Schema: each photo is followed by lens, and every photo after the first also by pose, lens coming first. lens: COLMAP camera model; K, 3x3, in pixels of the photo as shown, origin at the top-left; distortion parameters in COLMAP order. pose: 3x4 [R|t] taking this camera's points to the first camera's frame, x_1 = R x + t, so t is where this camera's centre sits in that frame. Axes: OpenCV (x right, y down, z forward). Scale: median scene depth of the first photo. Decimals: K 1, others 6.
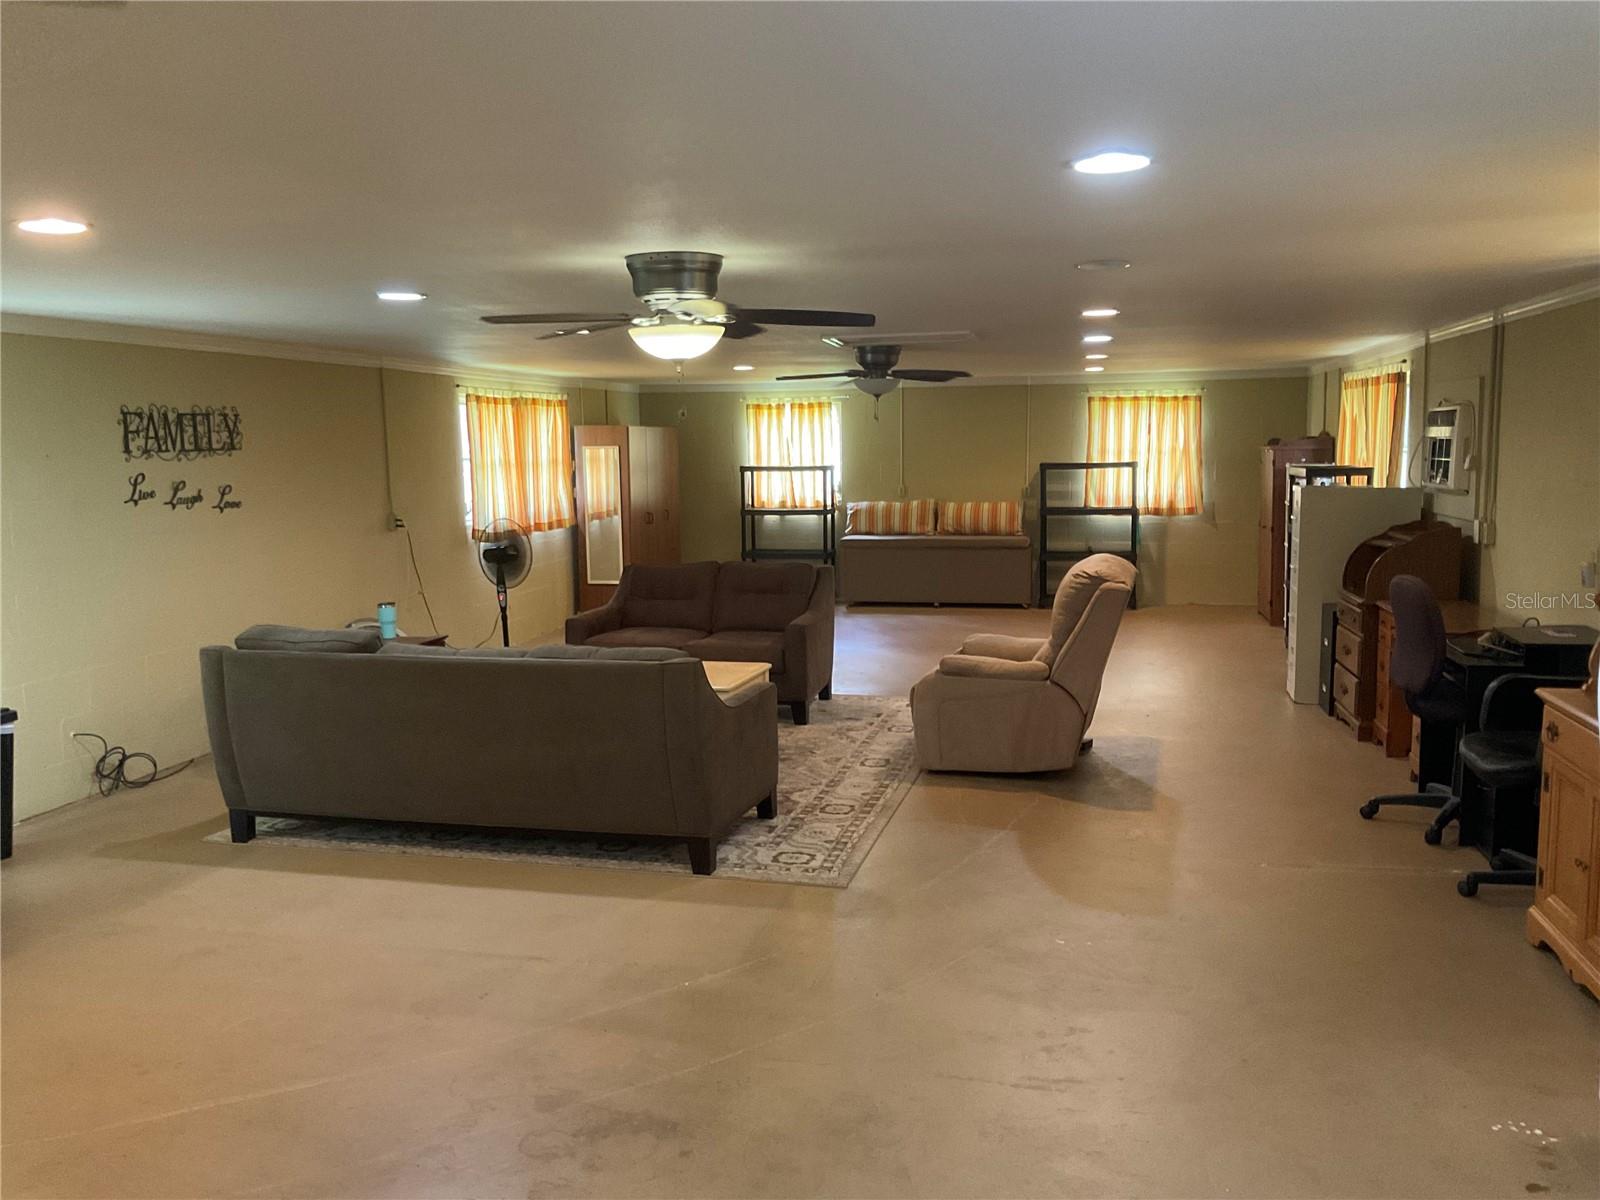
lens RADIAL K [[1350.7, 0, 801.6], [0, 1350.7, 603.2], [0, 0, 1]] dist [-0.009065, -0.012395]
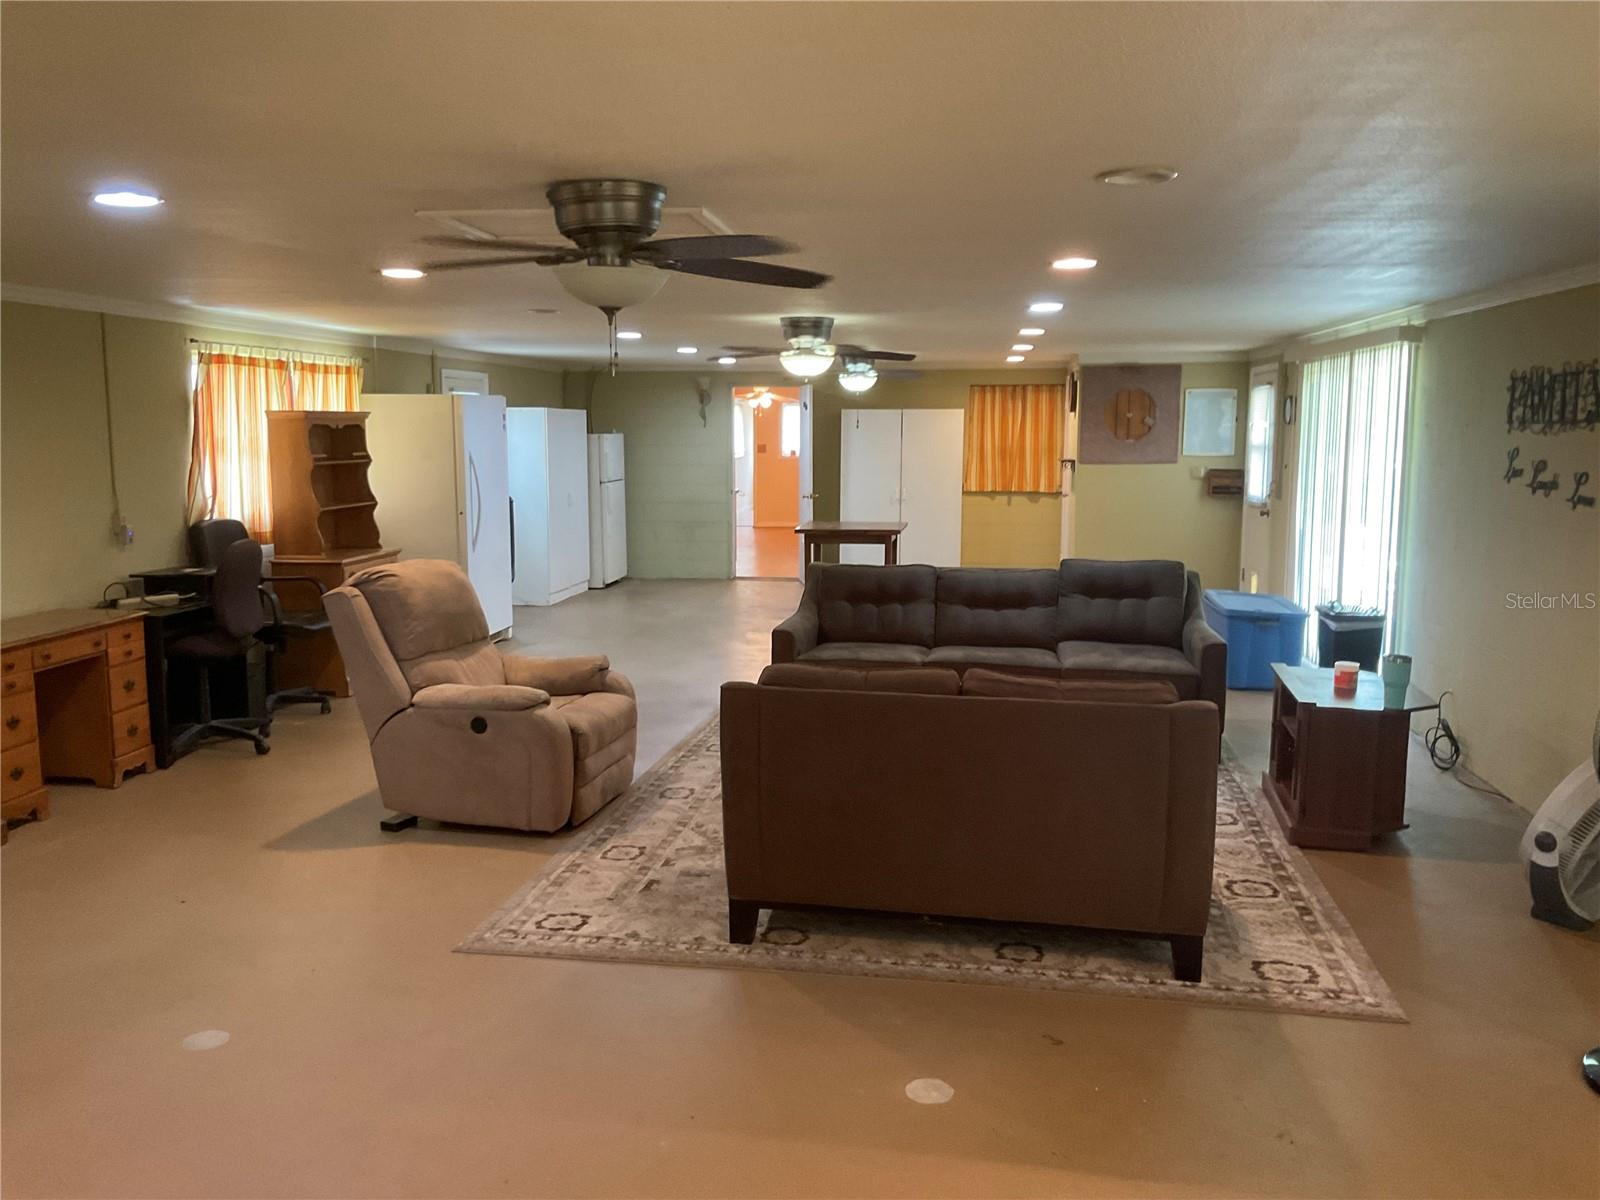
lens RADIAL K [[1350.7, 0, 800.3], [0, 1350.7, 599.0], [0, 0, 1]] dist [-0.009065, -0.012395]
pose [[-0.996658, 0.022149, -0.078624, 0.039800], [0.001926, 0.968639, 0.248464, -0.208862], [0.081662, 0.247482, -0.965445, 1.746156]]
